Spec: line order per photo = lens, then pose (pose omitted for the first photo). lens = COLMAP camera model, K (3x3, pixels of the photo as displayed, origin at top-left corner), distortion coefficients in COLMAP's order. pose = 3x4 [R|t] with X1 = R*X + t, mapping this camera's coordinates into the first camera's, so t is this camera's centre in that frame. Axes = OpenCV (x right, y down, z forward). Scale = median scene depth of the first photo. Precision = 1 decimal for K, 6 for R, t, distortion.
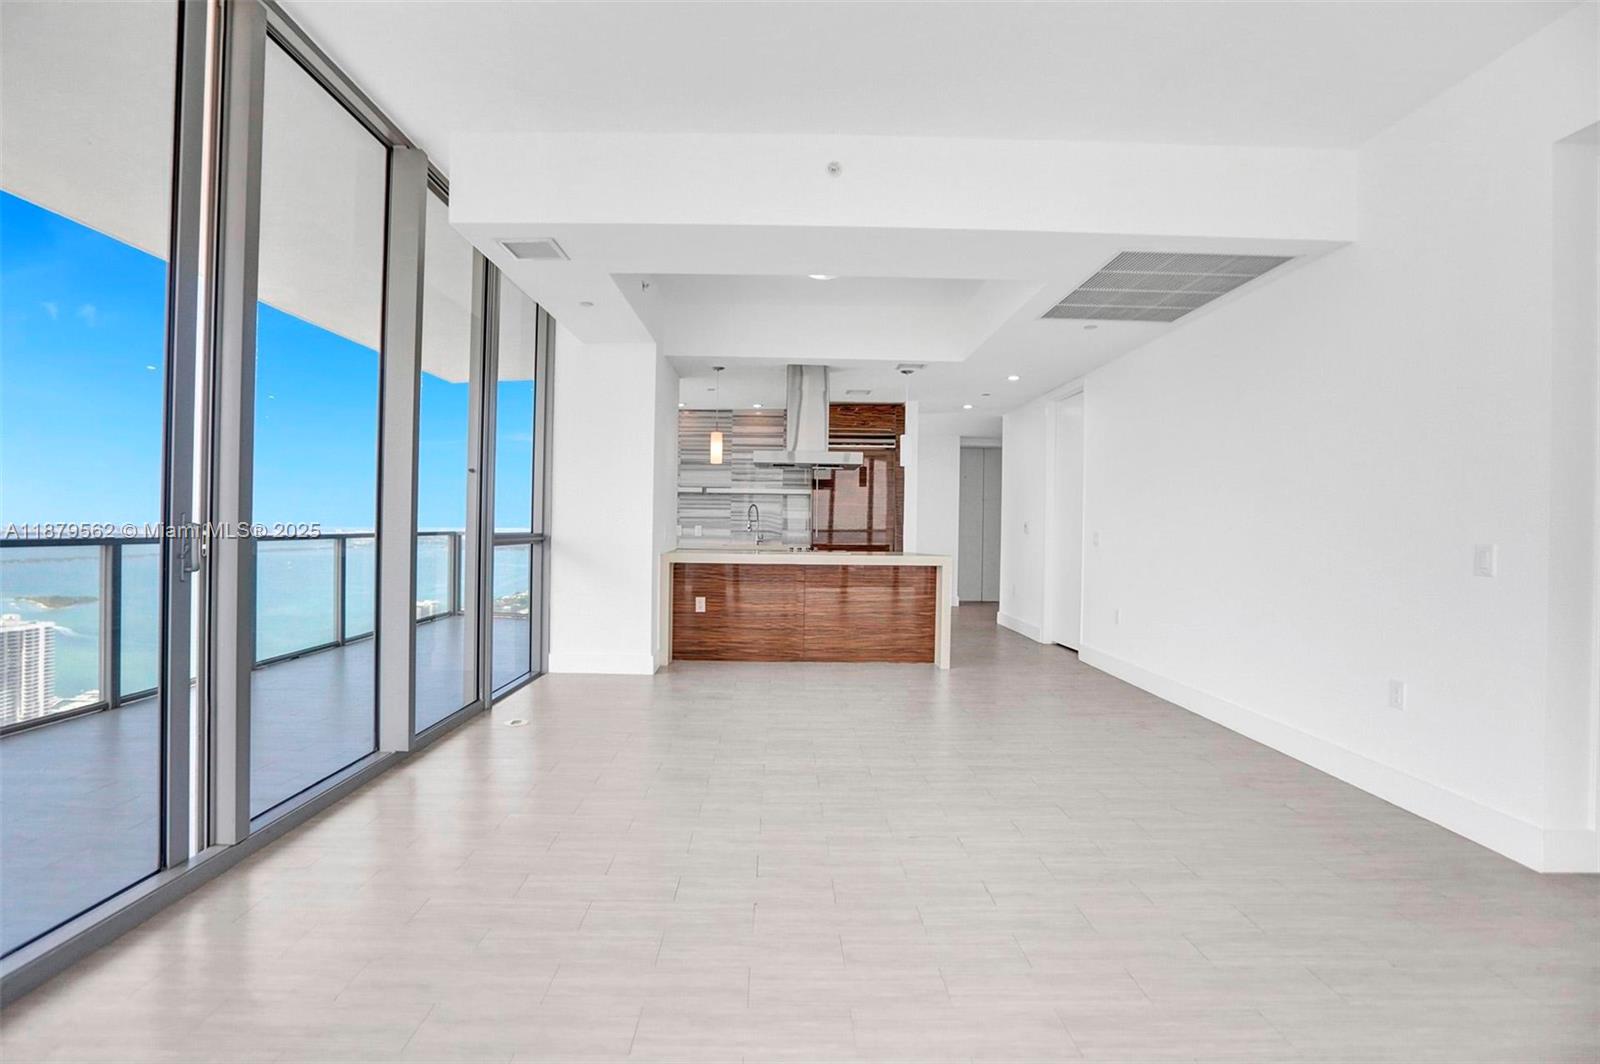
lens RADIAL K [[733.9, 0, 792.6], [0, 733.9, 520.9], [0, 0, 1]] dist [-0.044291, 0.017136]
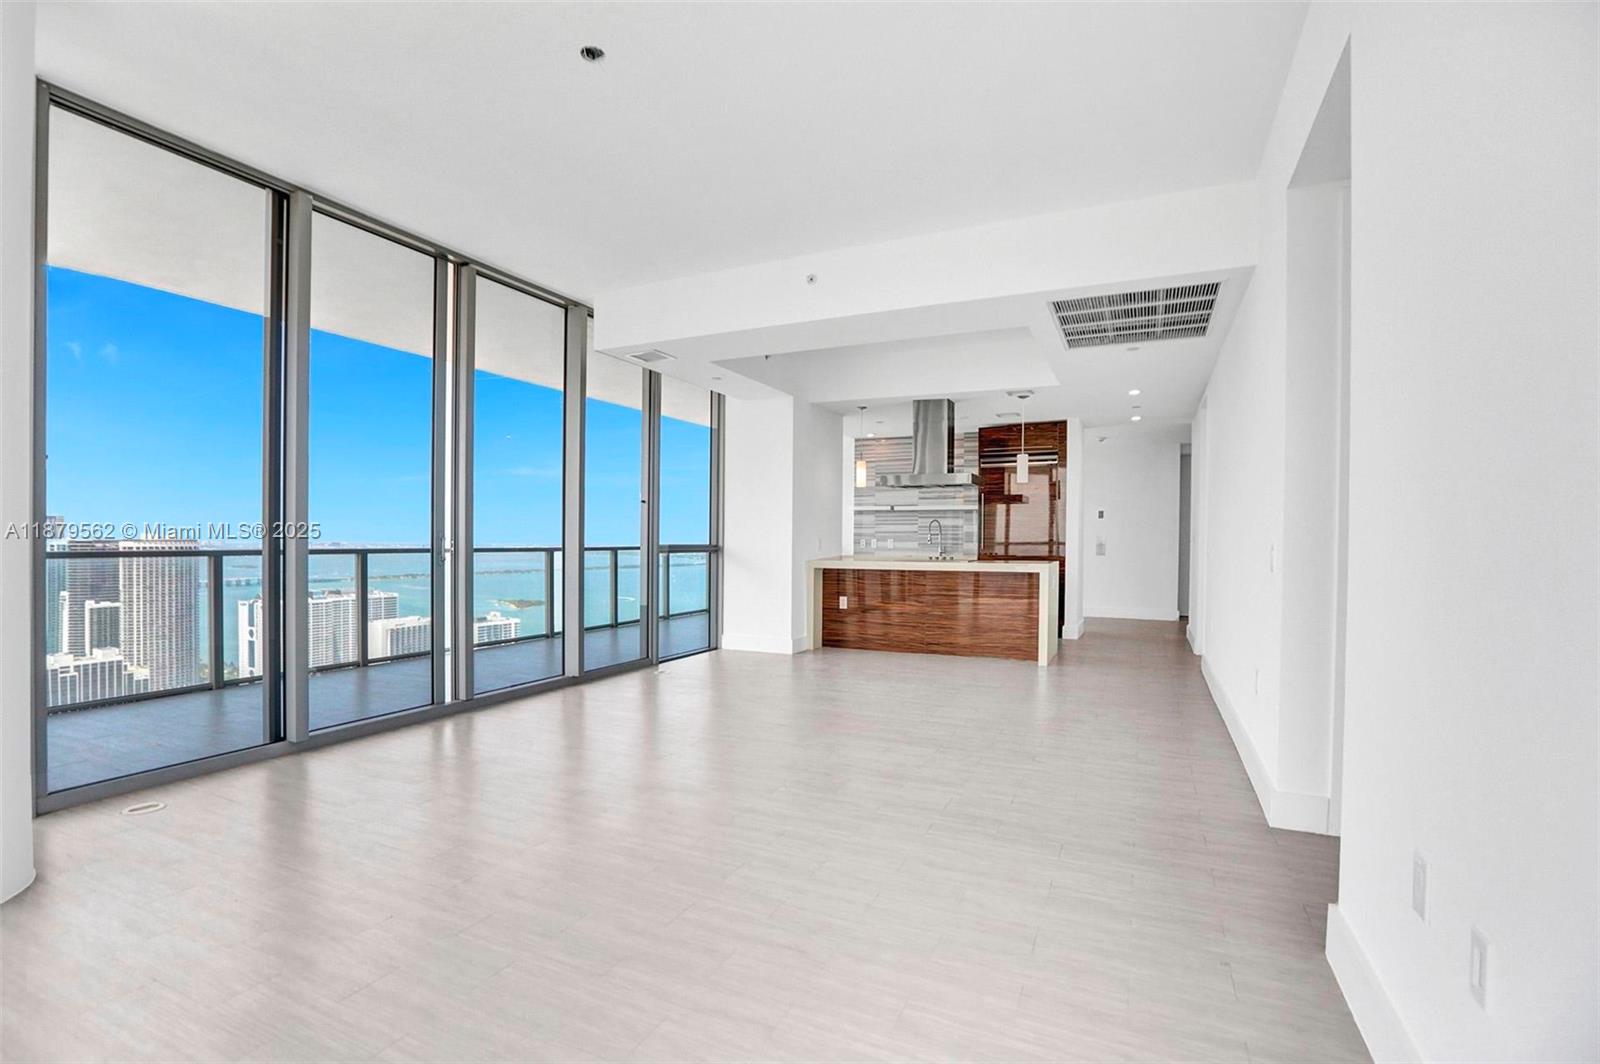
lens RADIAL K [[752.3, 0, 801.8], [0, 752.3, 537.0], [0, 0, 1]] dist [-0.035978, 0.015495]
pose [[0.901249, -0.010443, -0.433177, 0.357665], [0.010153, 0.999944, -0.002982, 0.007343], [0.433184, -0.001711, 0.901304, -0.166071]]
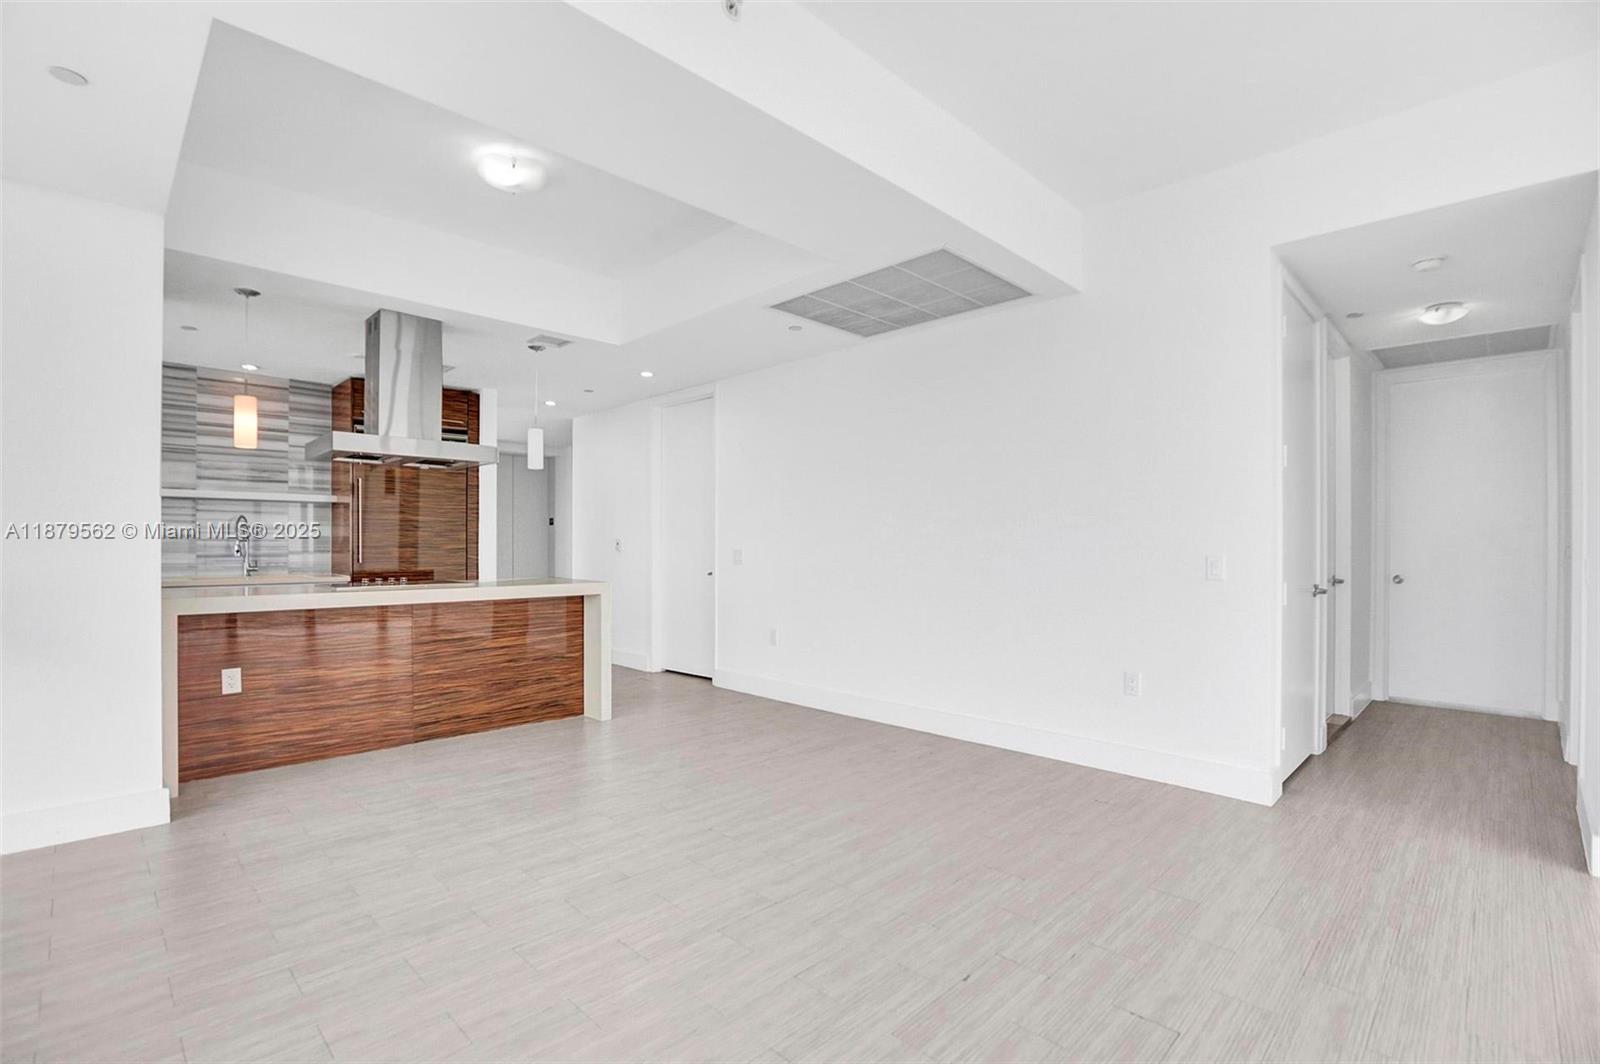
lens RADIAL K [[736.4, 0, 776.5], [0, 736.4, 549.0], [0, 0, 1]] dist [-0.047614, 0.017749]
pose [[0.730457, -0.015785, 0.682777, -0.199928], [0.005050, 0.999830, 0.017712, -0.001830], [-0.682941, -0.009490, 0.730412, 0.265586]]
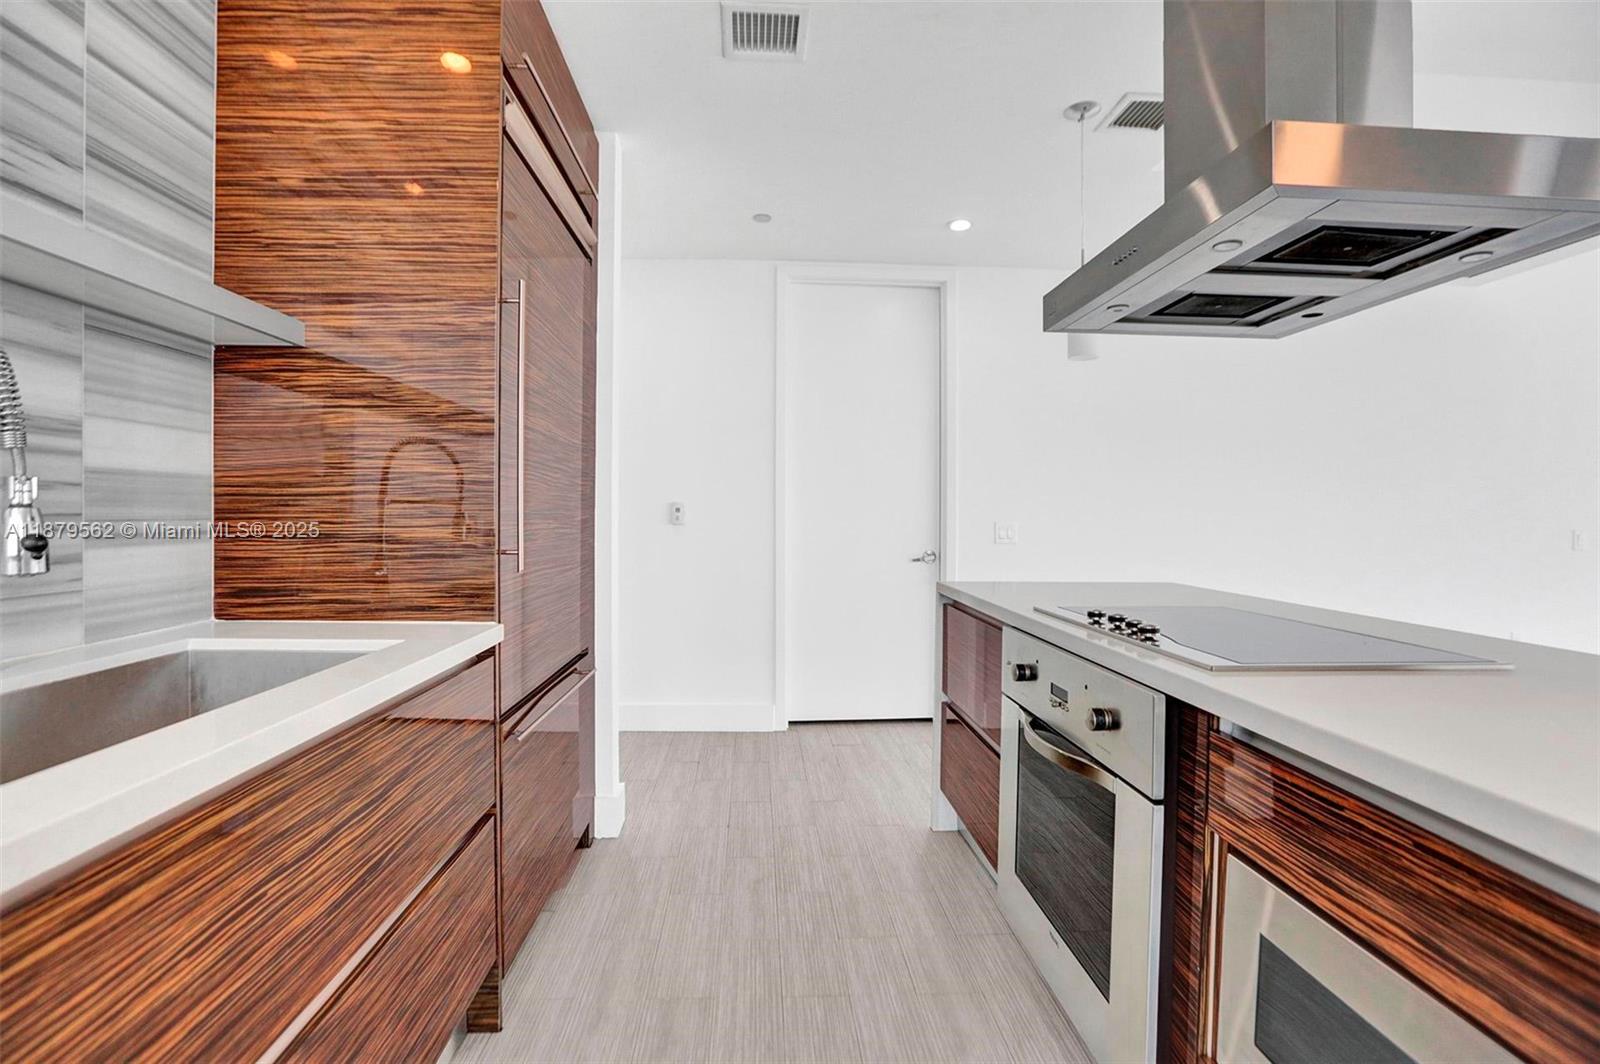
lens RADIAL K [[744.0, 0, 789.8], [0, 744.0, 519.2], [0, 0, 1]] dist [-0.042067, 0.016333]
pose [[-0.059980, -0.018050, 0.998036, -0.230950], [-0.007614, 0.999816, 0.017624, 0.006237], [-0.998171, -0.006541, -0.060107, 1.222309]]
